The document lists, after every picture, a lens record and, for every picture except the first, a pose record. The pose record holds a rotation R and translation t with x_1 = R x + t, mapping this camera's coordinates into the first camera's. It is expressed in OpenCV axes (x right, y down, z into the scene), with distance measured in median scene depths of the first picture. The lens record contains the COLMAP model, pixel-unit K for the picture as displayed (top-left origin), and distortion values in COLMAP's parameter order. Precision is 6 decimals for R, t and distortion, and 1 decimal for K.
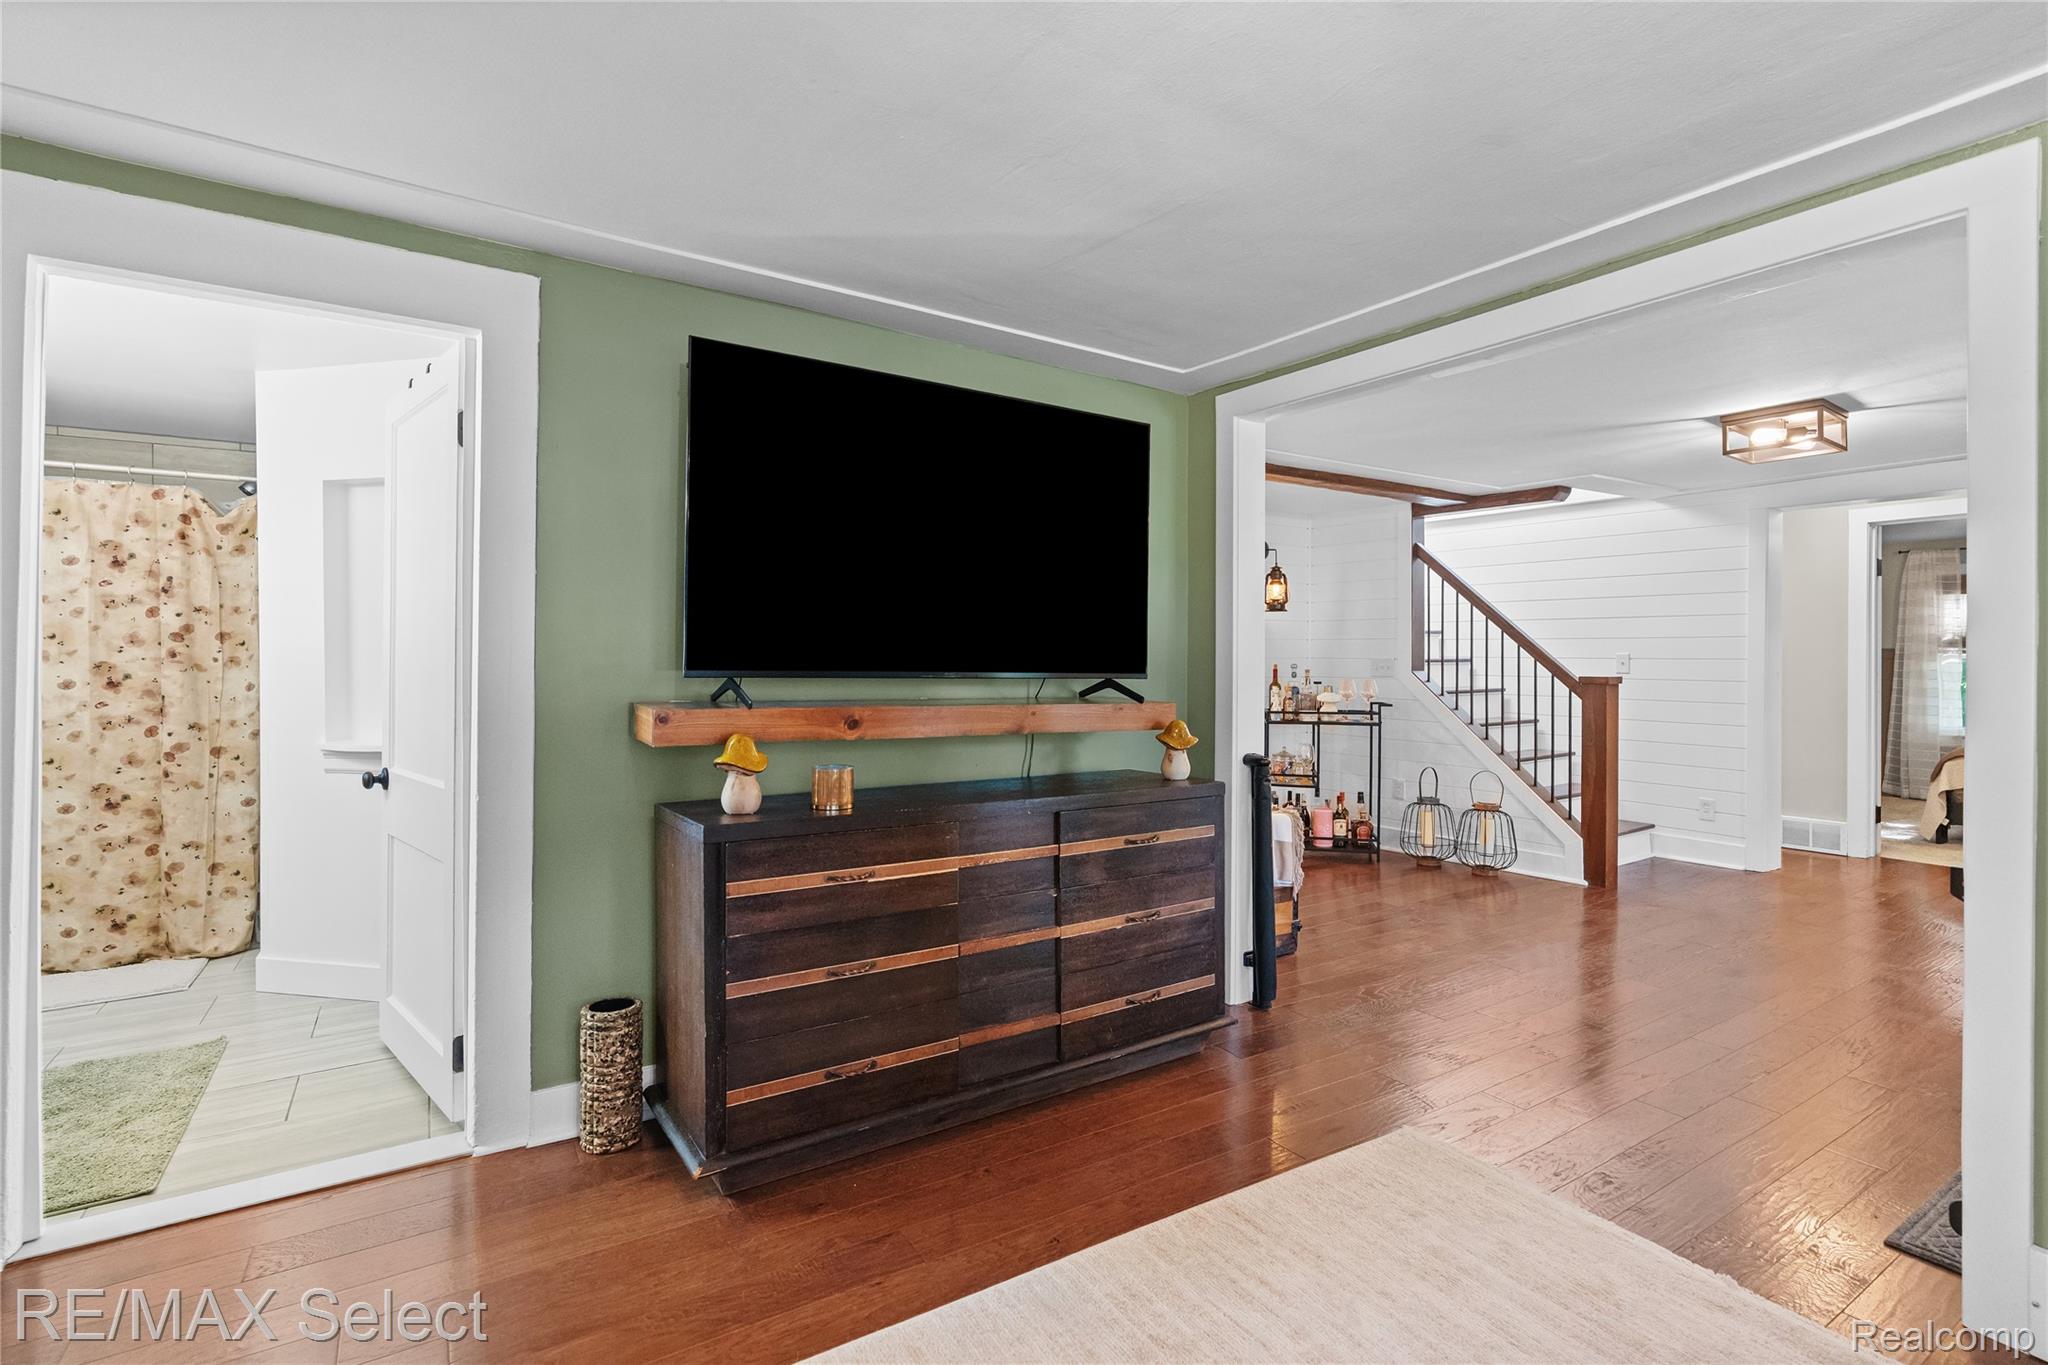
lens RADIAL K [[926.8, 0, 1018.2], [0, 926.8, 677.9], [0, 0, 1]] dist [-0.043146, 0.022352]
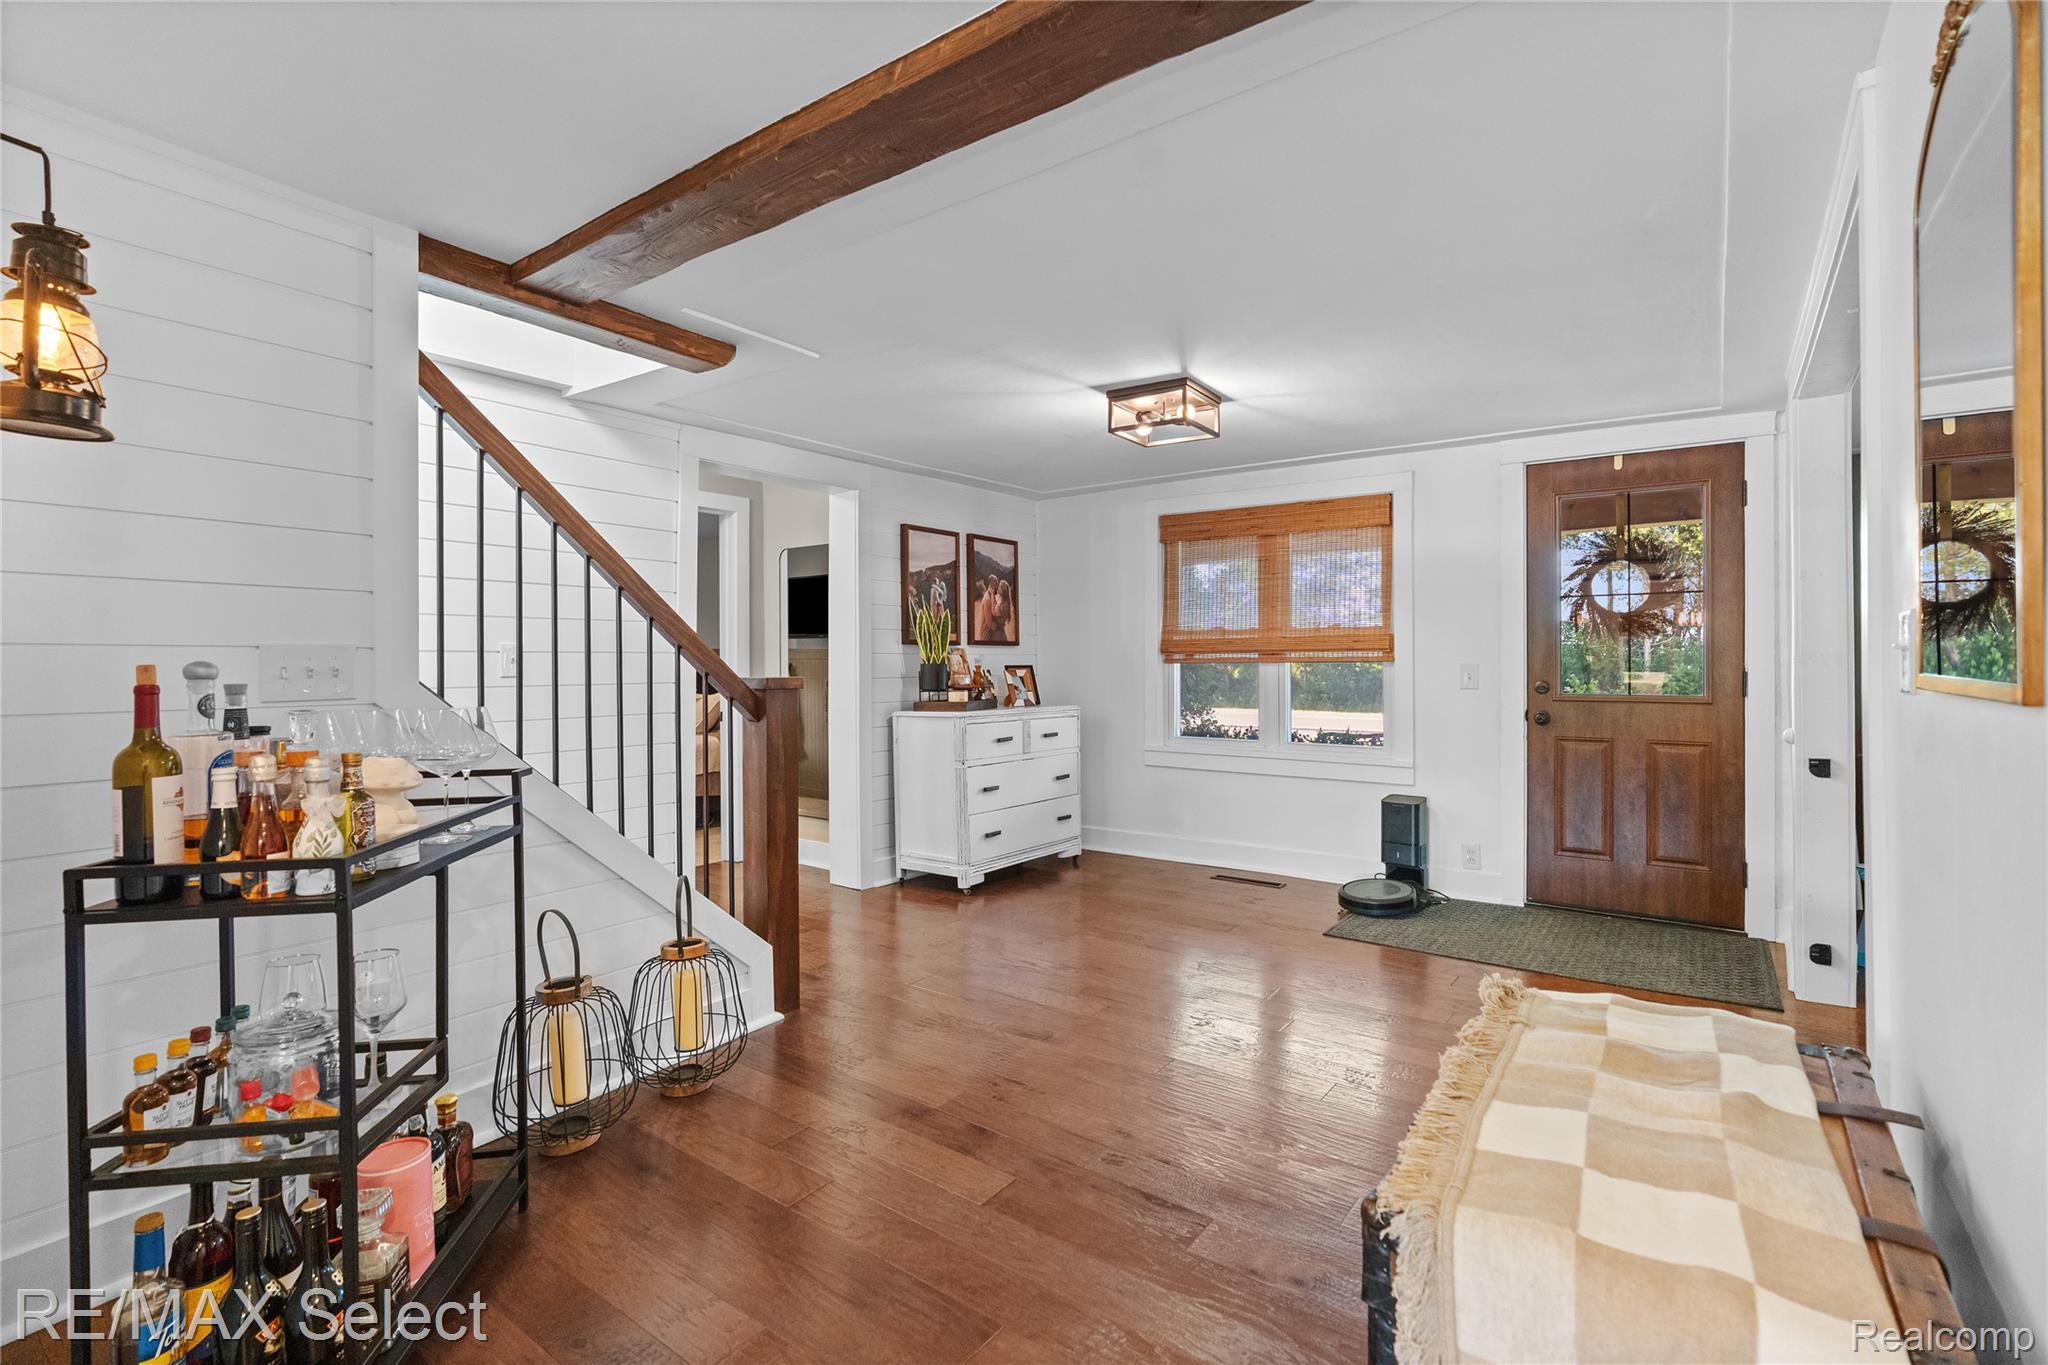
lens RADIAL K [[937.8, 0, 1029.0], [0, 937.8, 667.0], [0, 0, 1]] dist [-0.009500, 0.000578]
pose [[-0.356870, -0.006396, 0.934132, -0.033914], [0.028162, 0.999448, 0.017603, -0.018720], [-0.933730, 0.032589, -0.356493, 1.353016]]
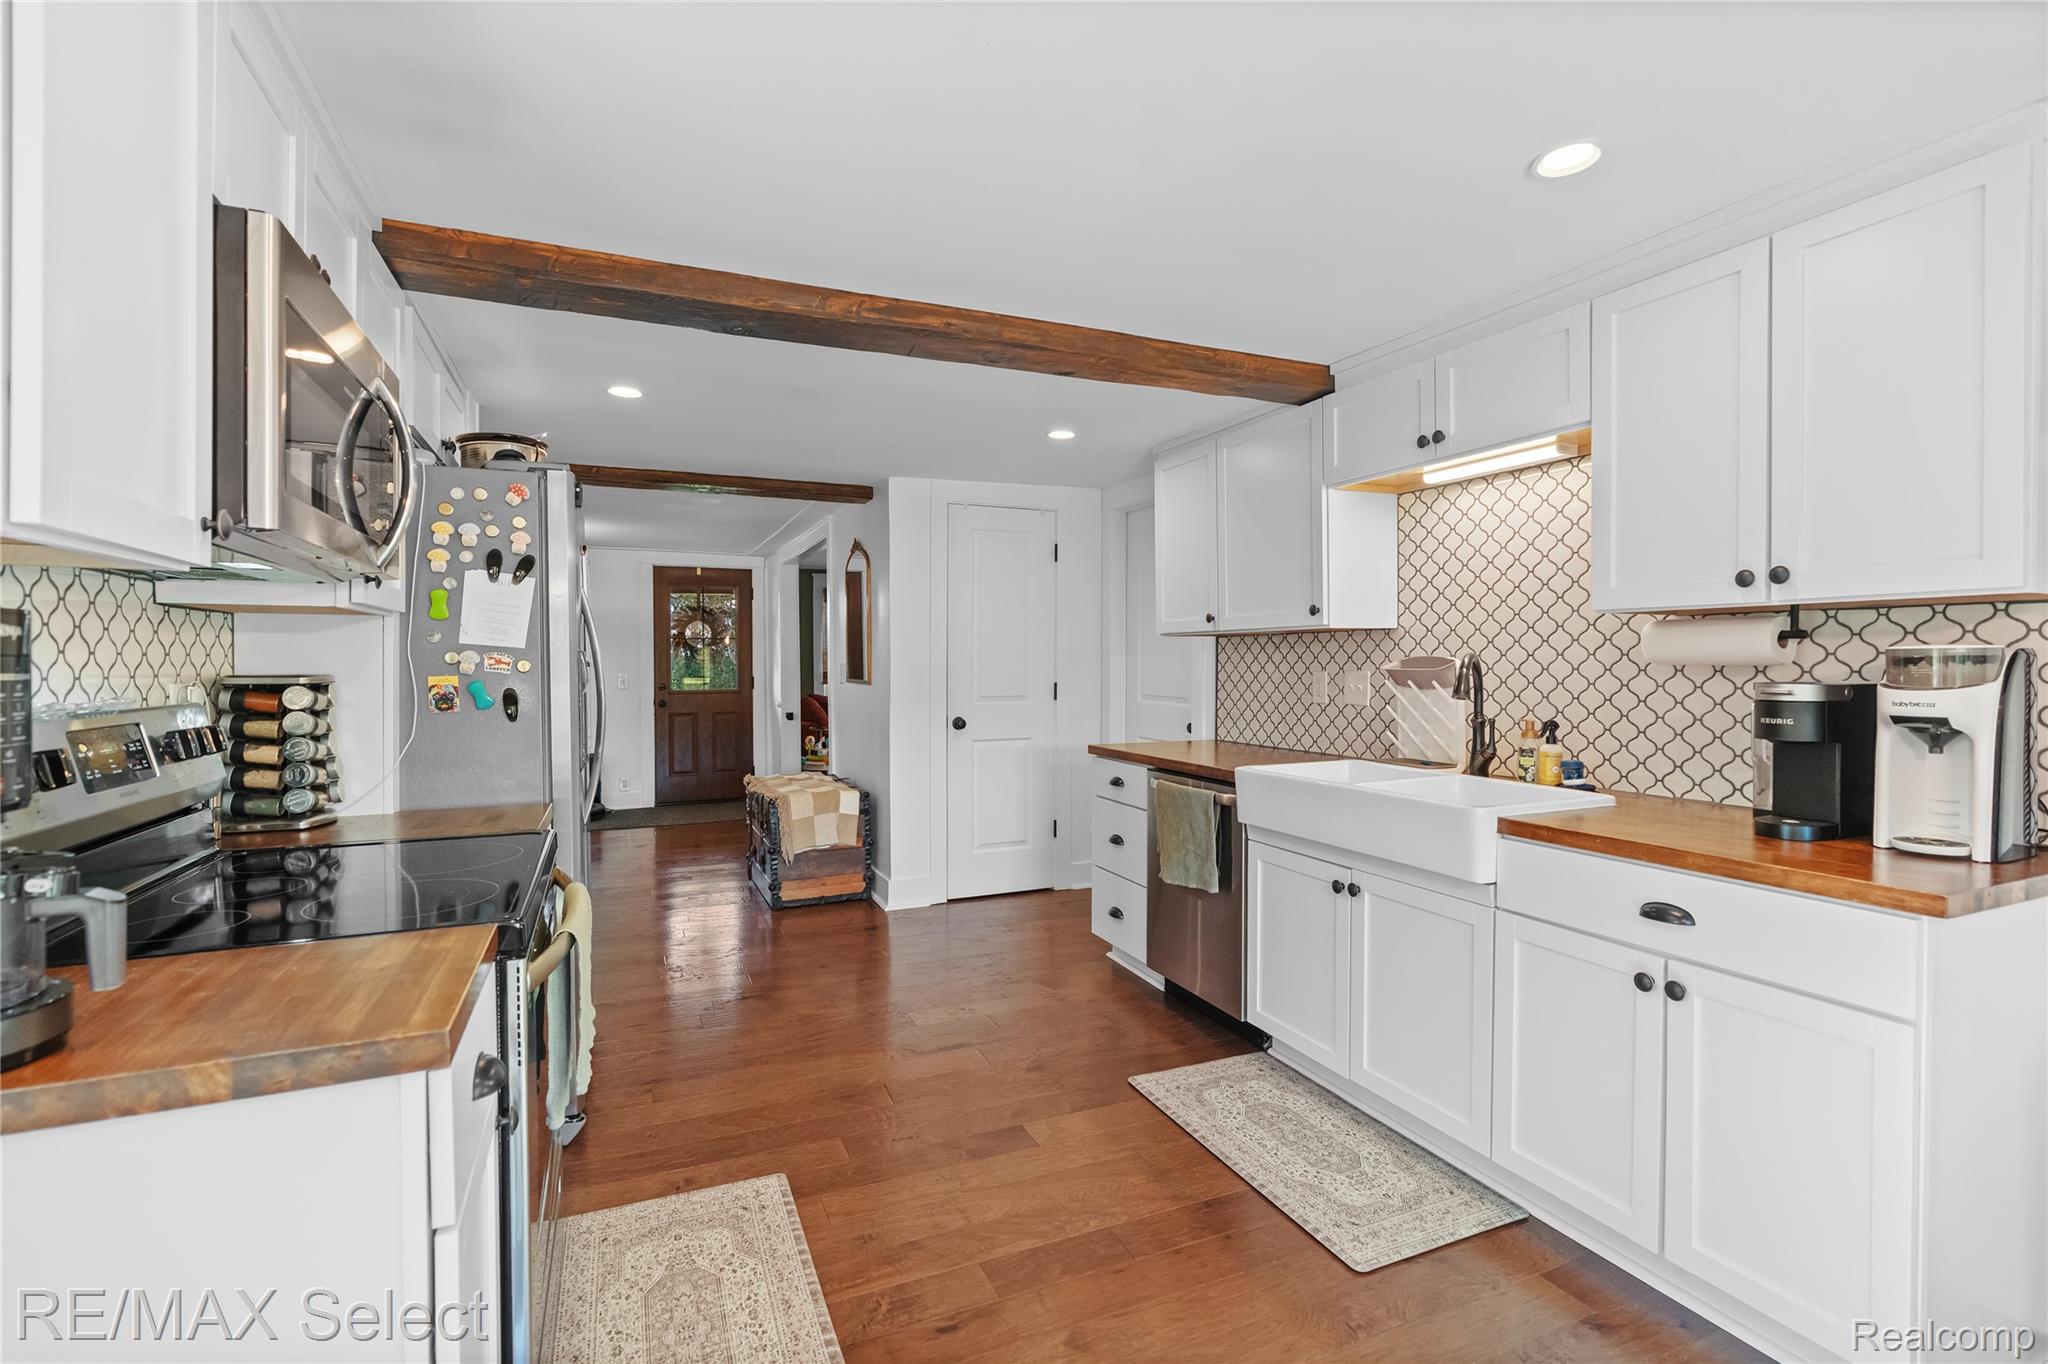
lens RADIAL K [[937.8, 0, 1029.0], [0, 937.8, 666.5], [0, 0, 1]] dist [-0.009500, 0.000578]
pose [[-0.988161, 0.000689, 0.153420, -0.332571], [0.005885, 0.999424, 0.033413, -0.067016], [-0.153309, 0.033920, -0.987596, 2.313333]]
